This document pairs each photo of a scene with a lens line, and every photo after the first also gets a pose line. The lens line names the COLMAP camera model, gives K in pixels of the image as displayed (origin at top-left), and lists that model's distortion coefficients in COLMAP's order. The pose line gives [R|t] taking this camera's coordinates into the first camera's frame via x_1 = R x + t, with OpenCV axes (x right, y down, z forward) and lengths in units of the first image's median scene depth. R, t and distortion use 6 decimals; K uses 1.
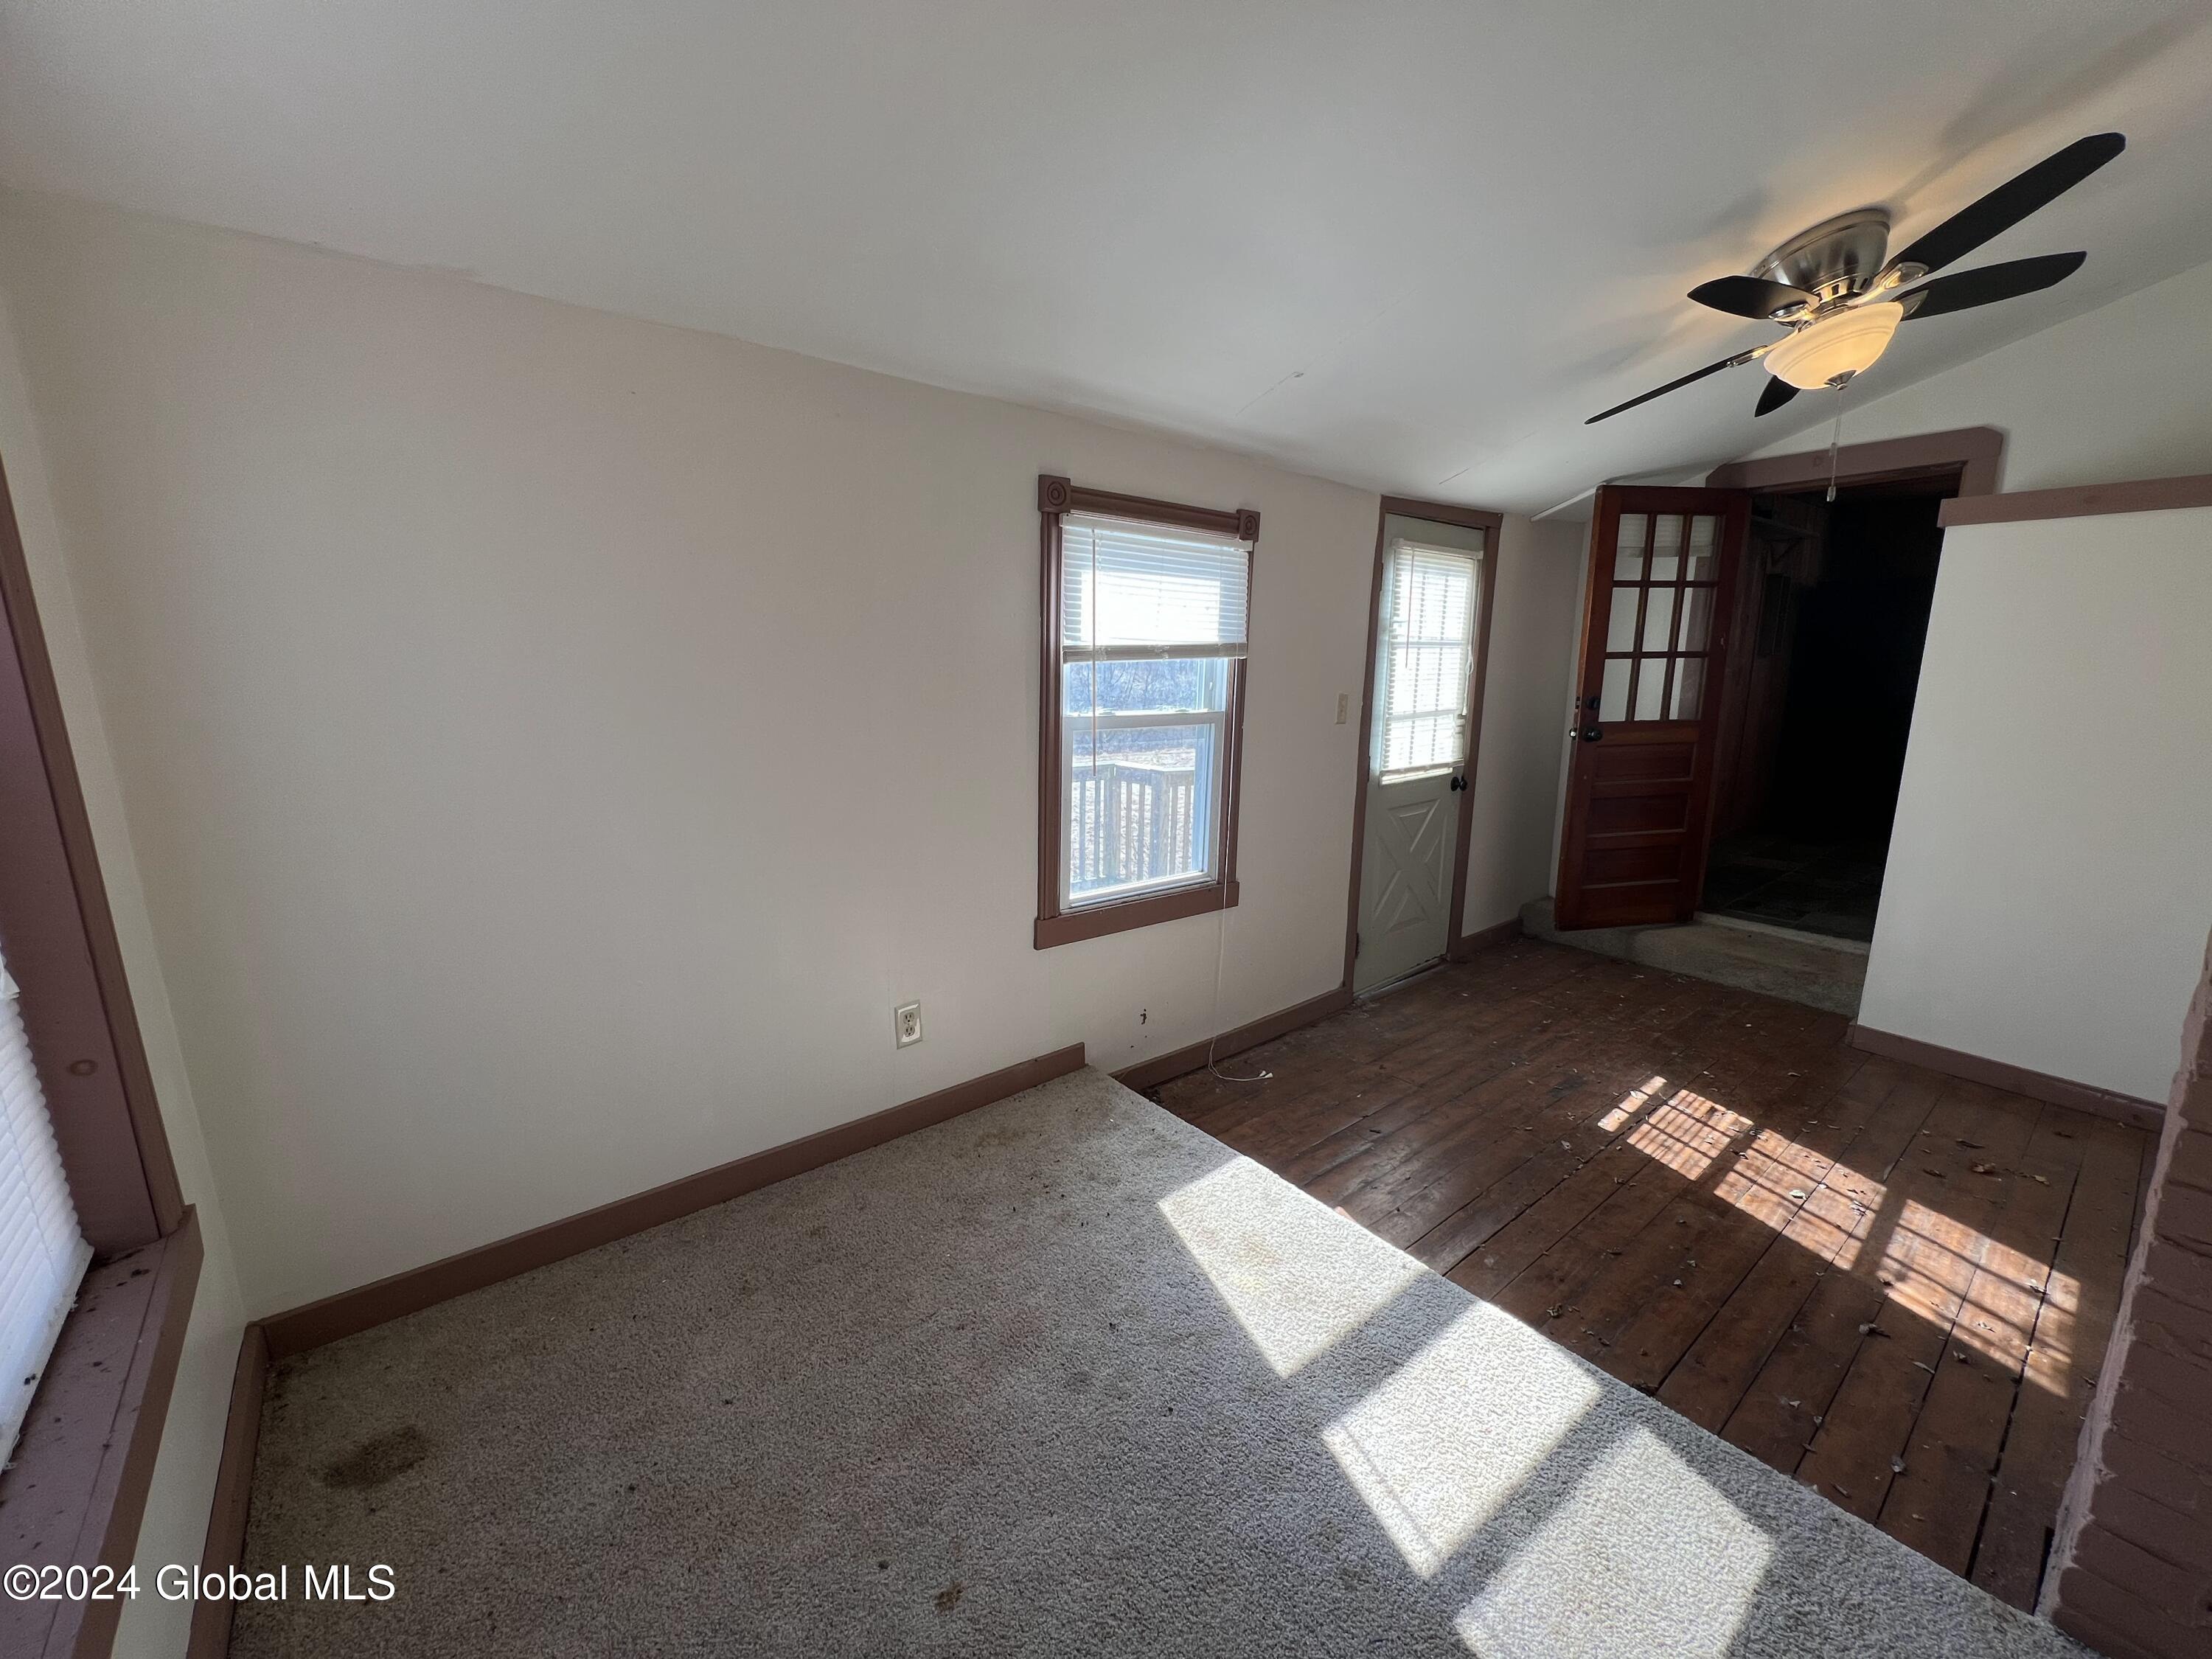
lens RADIAL K [[883.7, 0, 1101.0], [0, 883.7, 829.3], [0, 0, 1]] dist [0.000978, 0.000665]
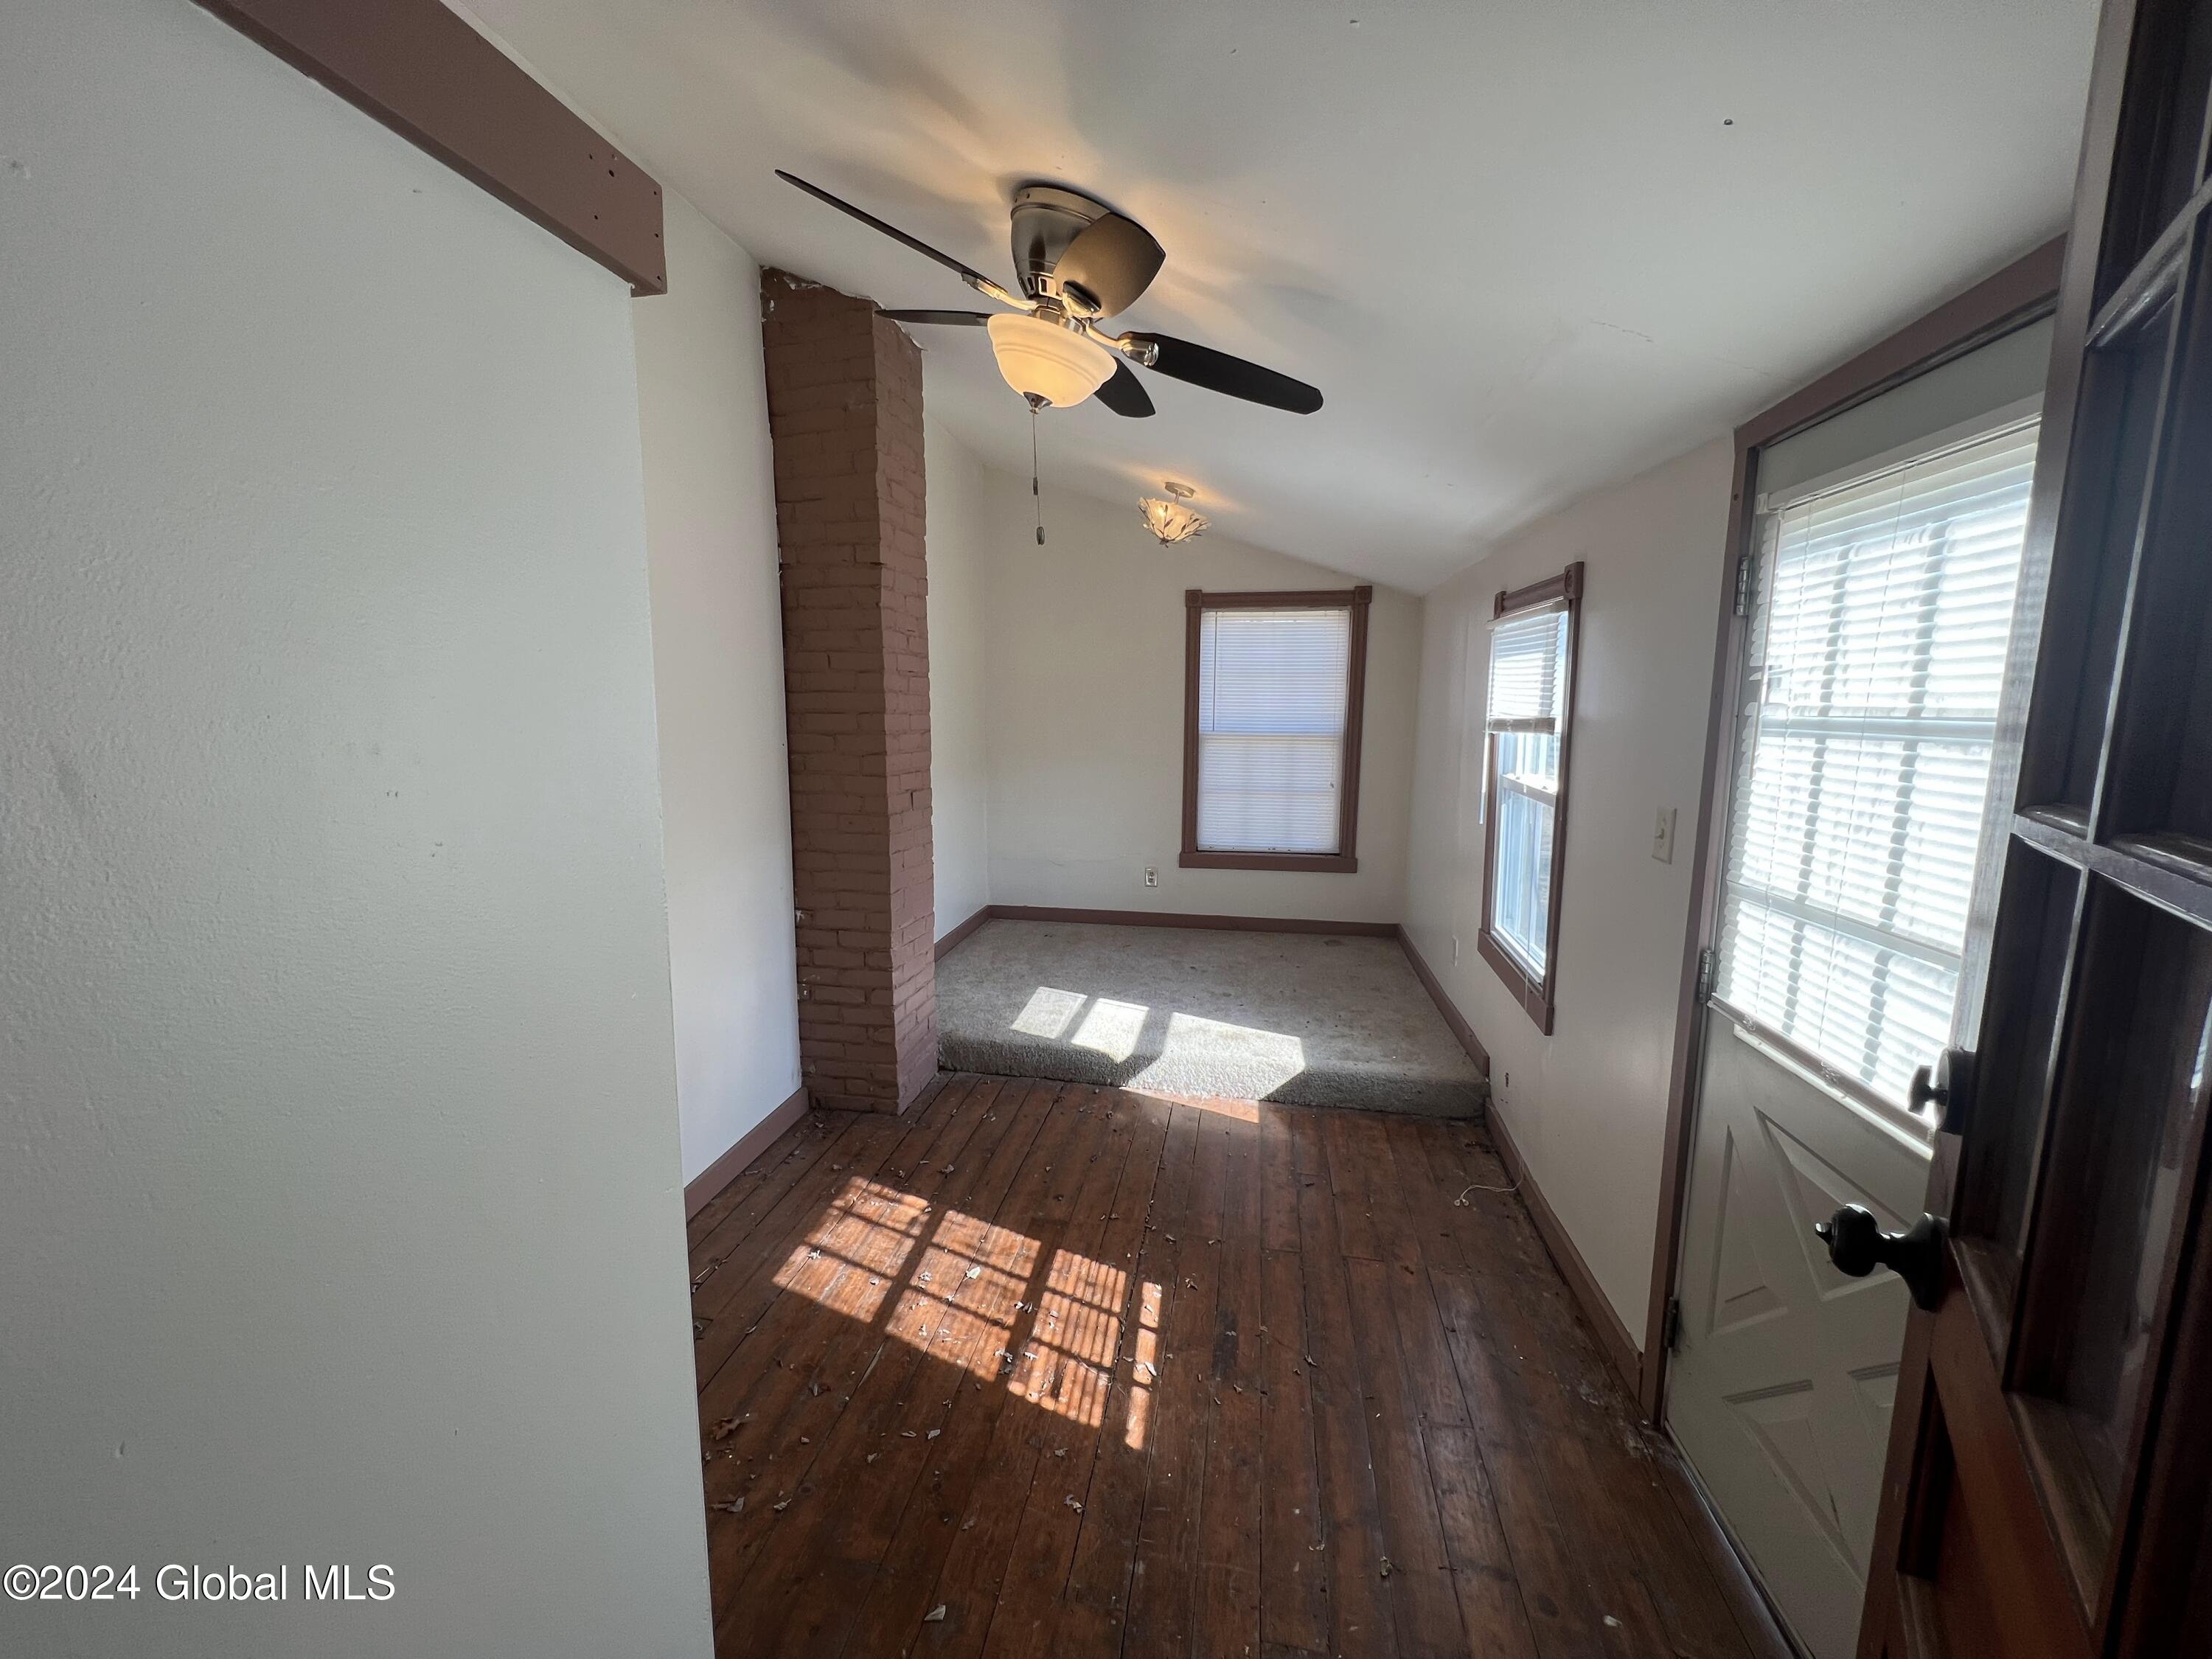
lens RADIAL K [[883.7, 0, 1101.0], [0, 883.7, 829.3], [0, 0, 1]] dist [0.000978, 0.000665]
pose [[-0.752250, 0.085409, -0.653319, 1.121987], [-0.140287, 0.948064, 0.285472, -0.308072], [0.643770, 0.306398, -0.701199, 1.428197]]
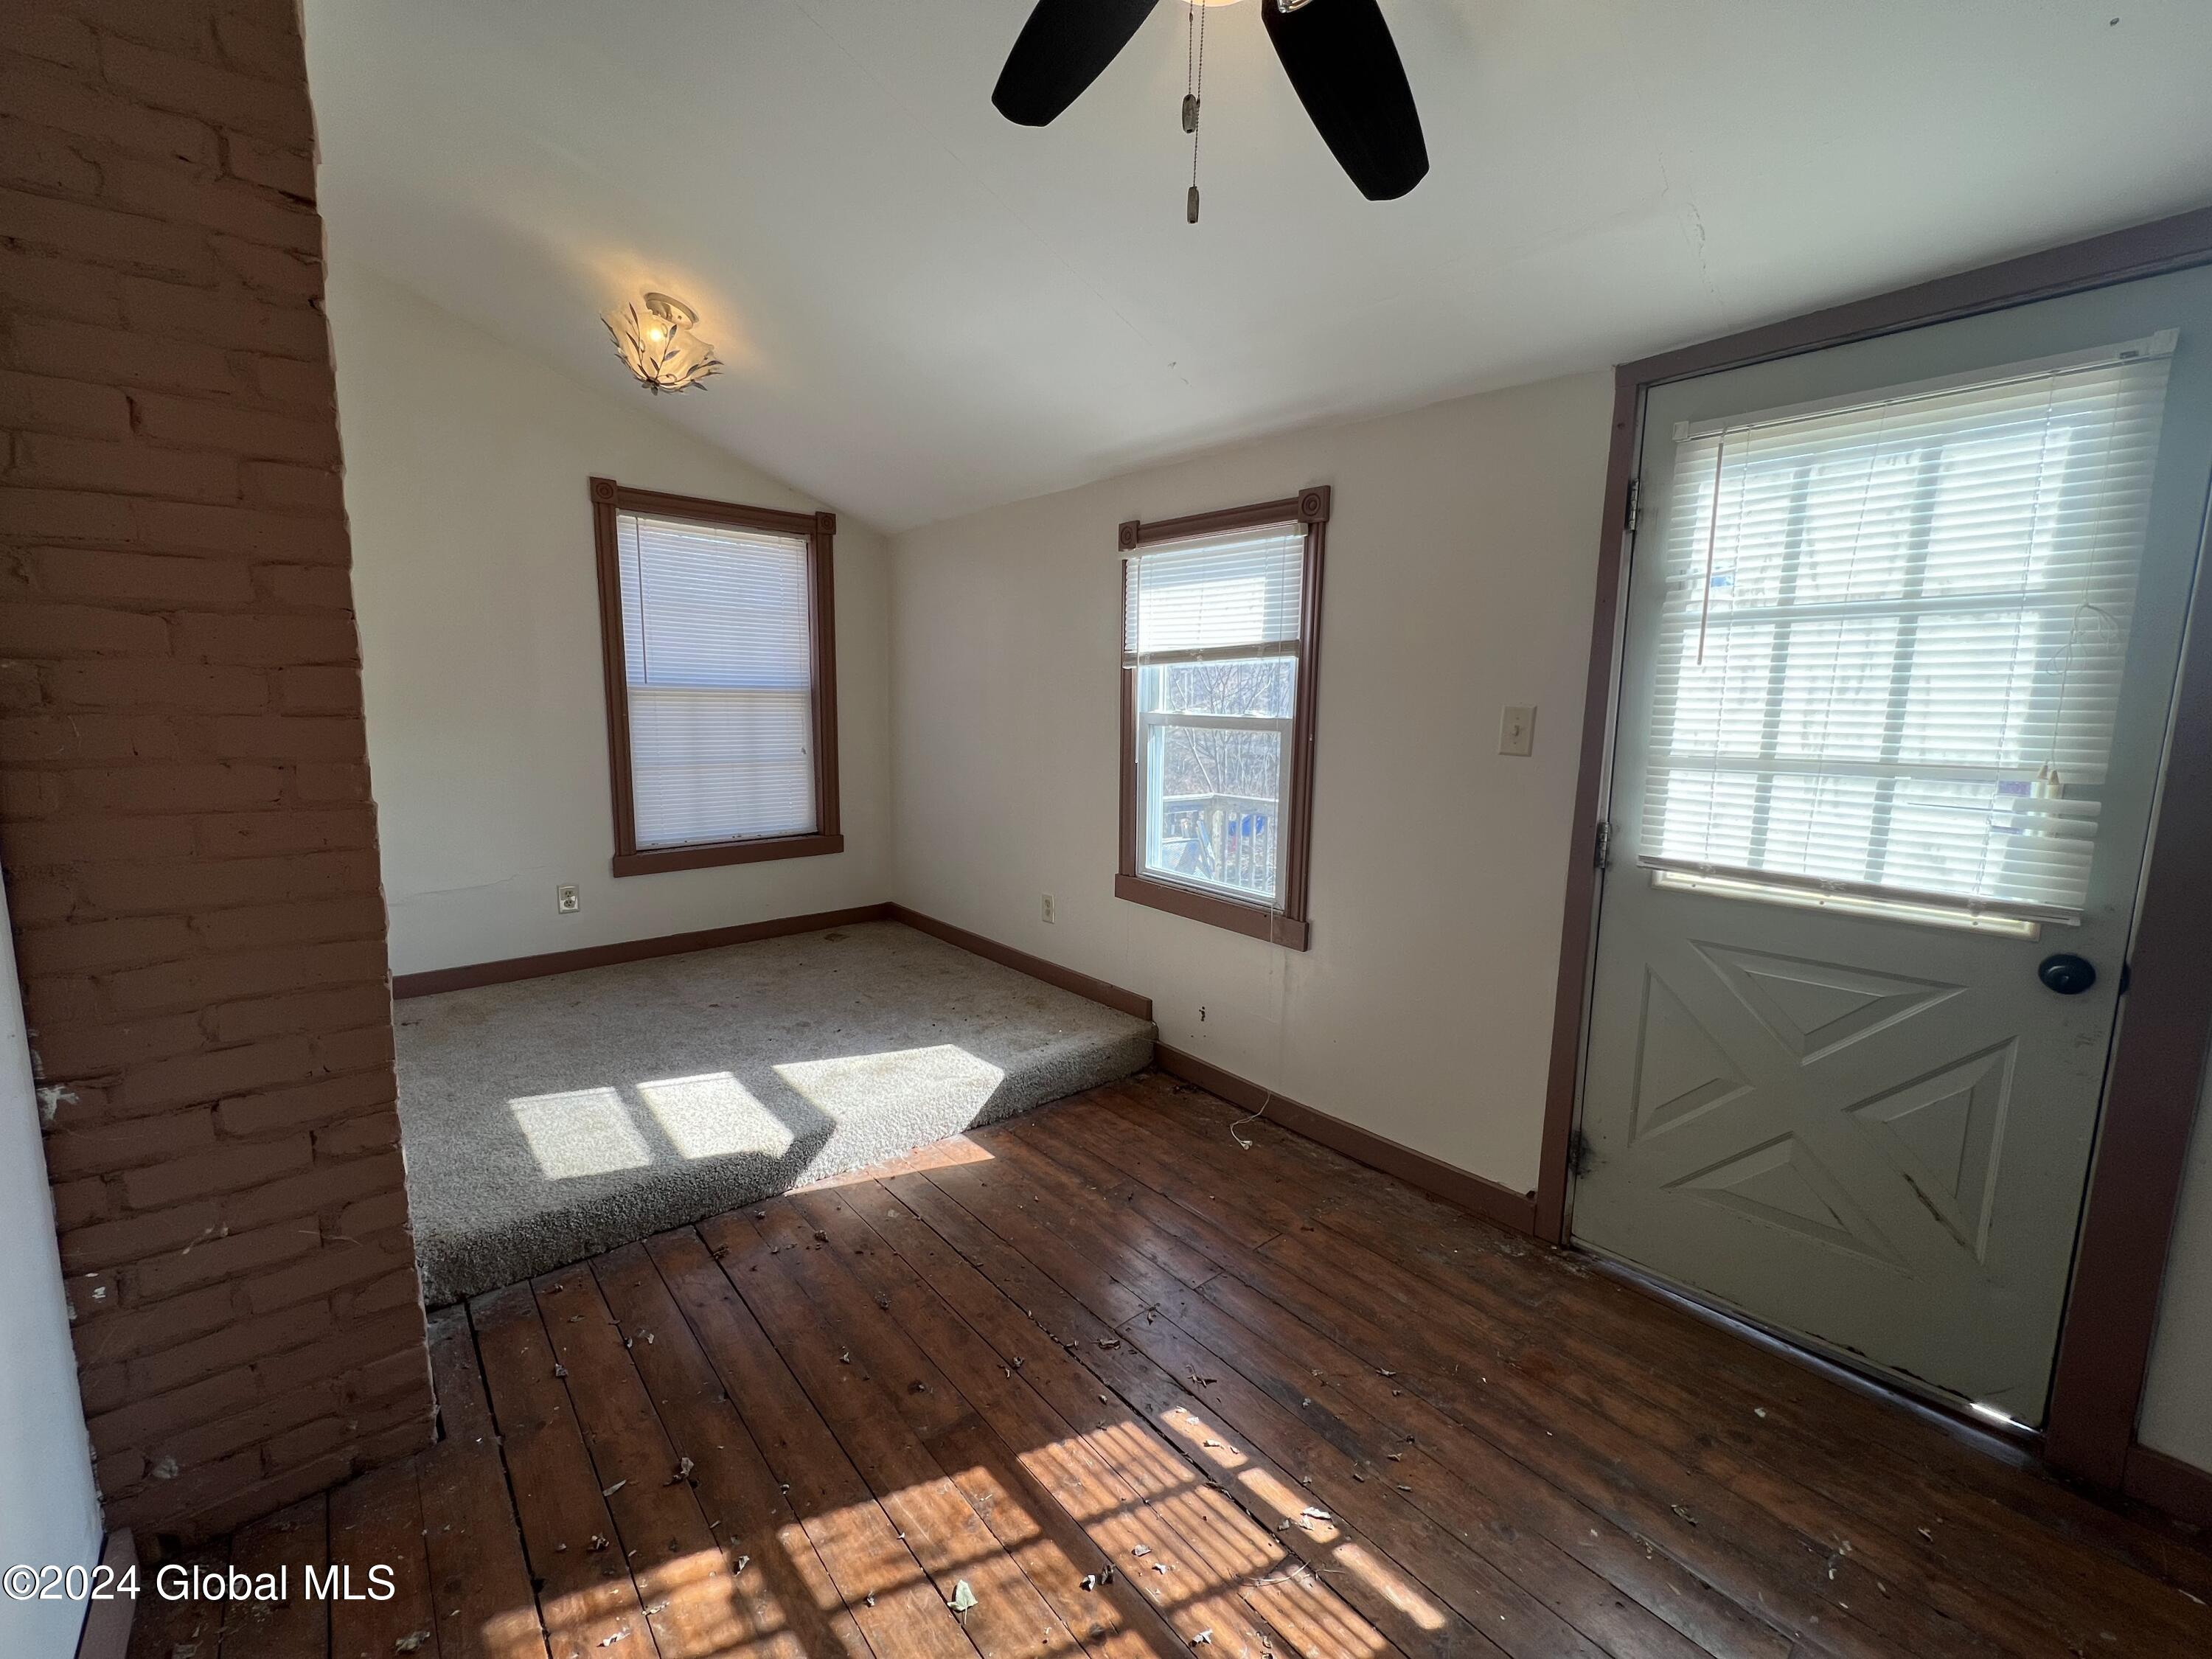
lens RADIAL K [[883.7, 0, 1101.0], [0, 883.7, 829.3], [0, 0, 1]] dist [0.000978, 0.000665]
pose [[0.037725, 0.137693, -0.989756, 1.101603], [-0.212335, 0.968948, 0.126705, -0.105197], [0.976468, 0.205380, 0.065791, 0.836015]]
